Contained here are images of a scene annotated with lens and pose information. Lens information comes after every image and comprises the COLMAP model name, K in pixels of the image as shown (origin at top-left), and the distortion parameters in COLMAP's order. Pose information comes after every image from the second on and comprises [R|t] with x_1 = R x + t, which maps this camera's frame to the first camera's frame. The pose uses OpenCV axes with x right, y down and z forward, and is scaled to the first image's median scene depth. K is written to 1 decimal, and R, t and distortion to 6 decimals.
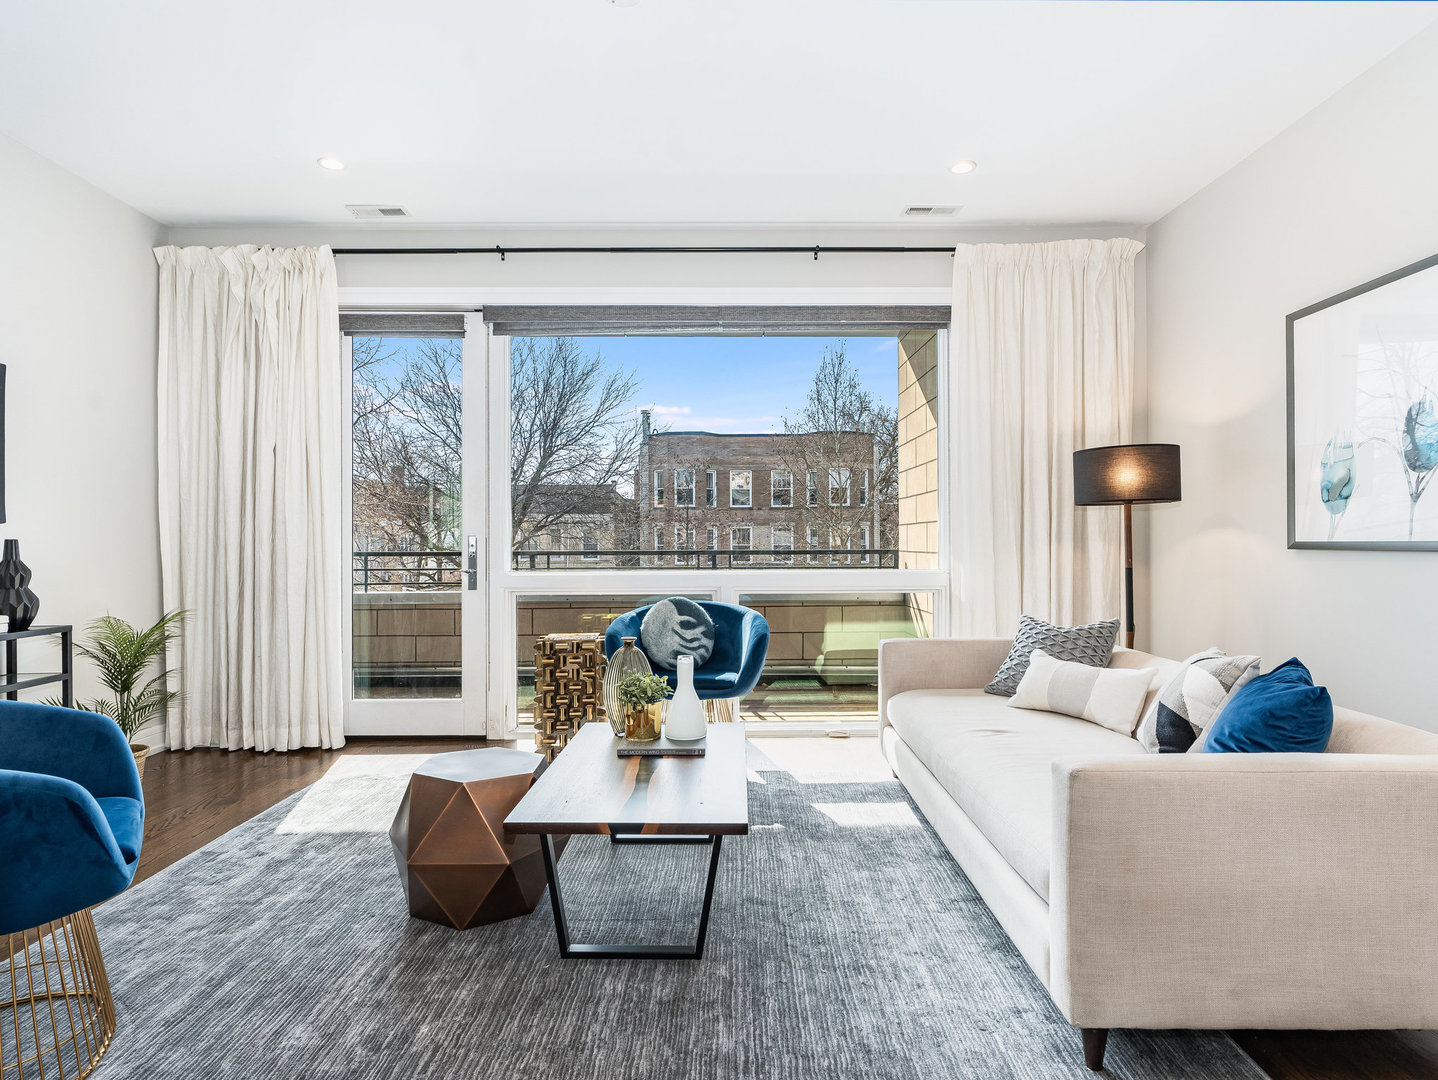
lens RADIAL K [[819.1, 0, 711.5], [0, 819.1, 532.6], [0, 0, 1]] dist [-0.005482, 0.006966]
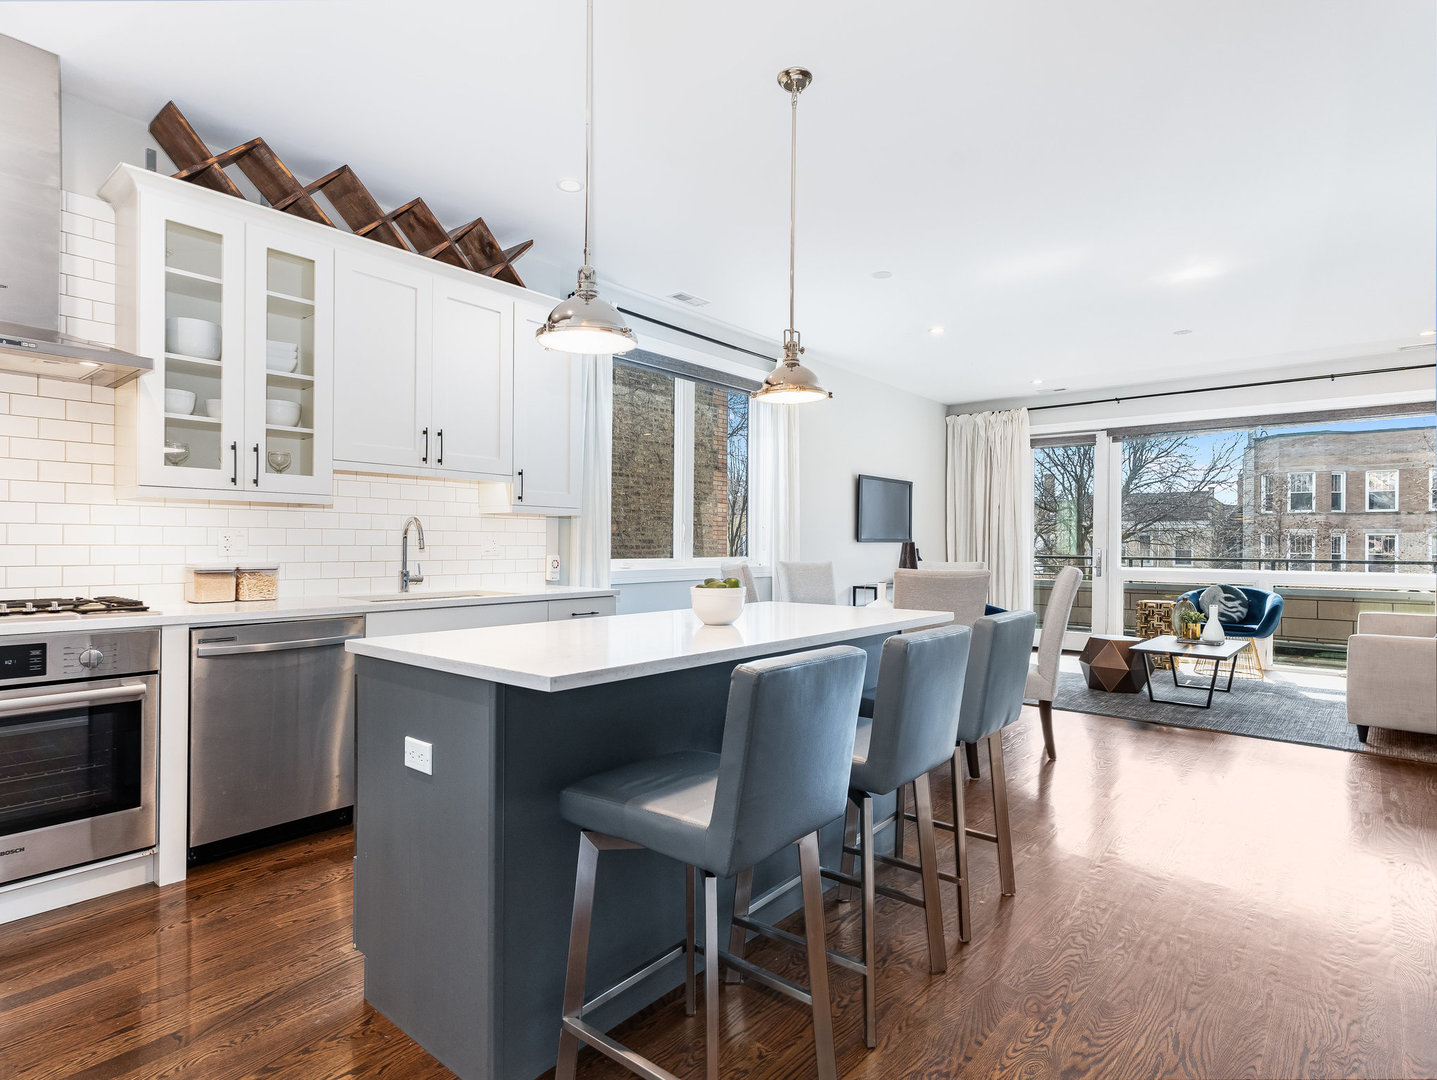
lens RADIAL K [[769.1, 0, 722.2], [0, 769.1, 543.2], [0, 0, 1]] dist [0.000412, 0.003529]
pose [[0.771705, 0.007553, -0.635936, 0.188918], [-0.002949, 0.999961, 0.008298, -0.023551], [0.635974, -0.004528, 0.771697, -1.051056]]
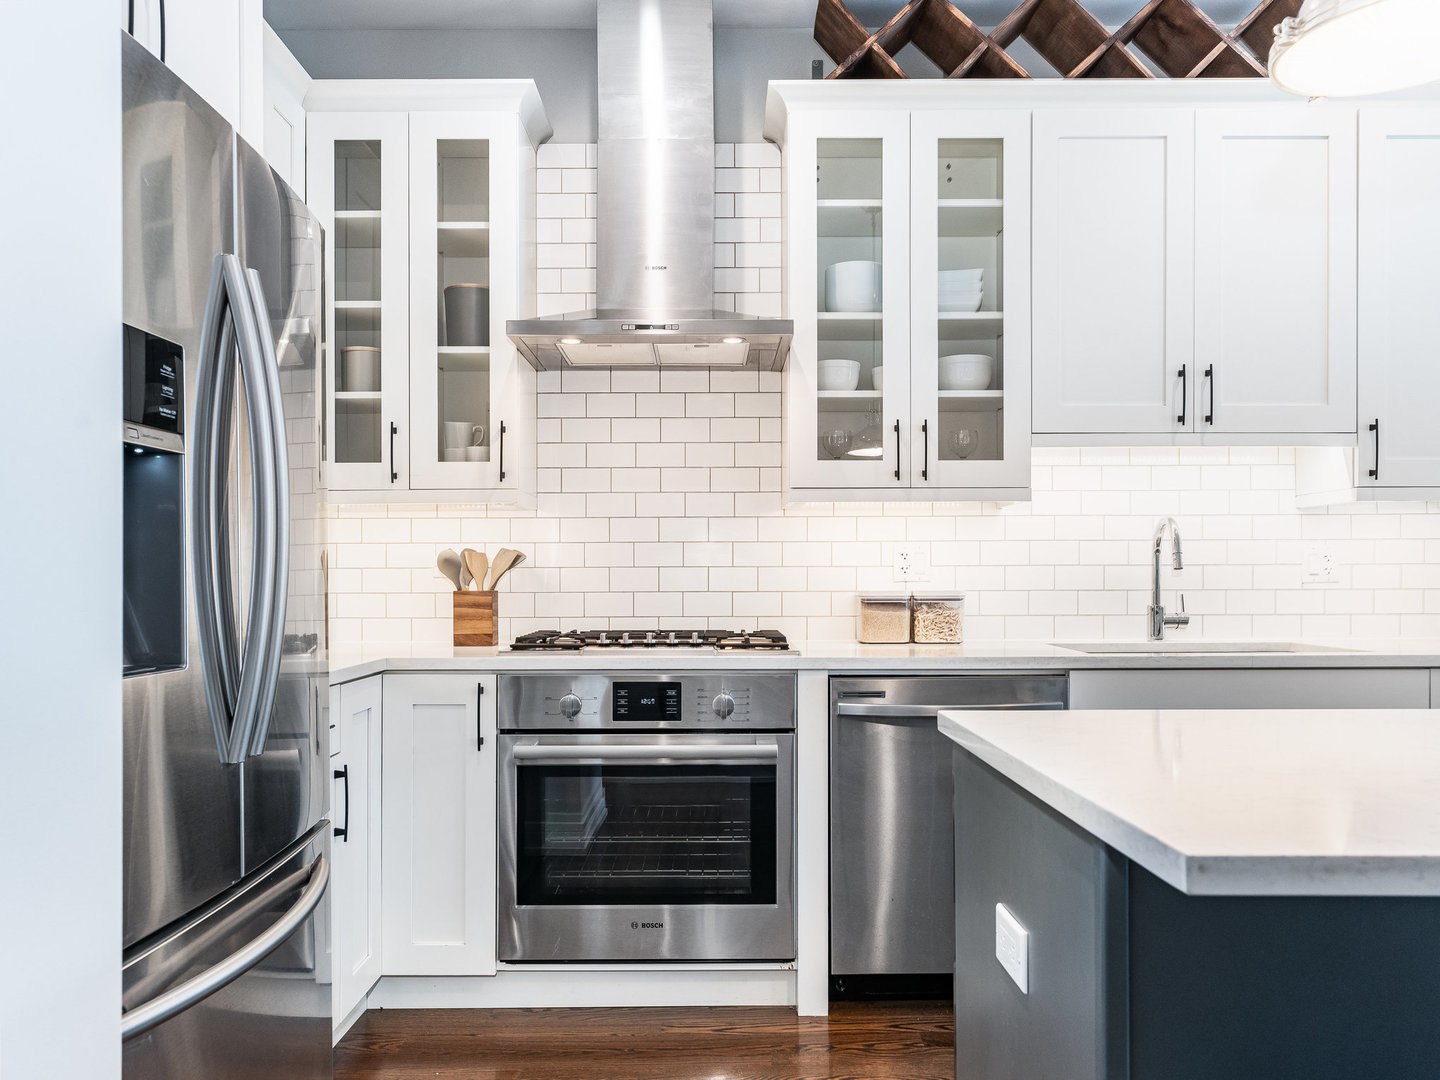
lens RADIAL K [[1084.2, 0, 697.6], [0, 1084.2, 570.4], [0, 0, 1]] dist [0.024243, -0.008098]
pose [[0.007374, 0.002241, -0.999970, 0.109021], [0.012872, 0.999914, 0.002336, -0.013832], [0.999890, -0.012889, 0.007345, -0.925732]]
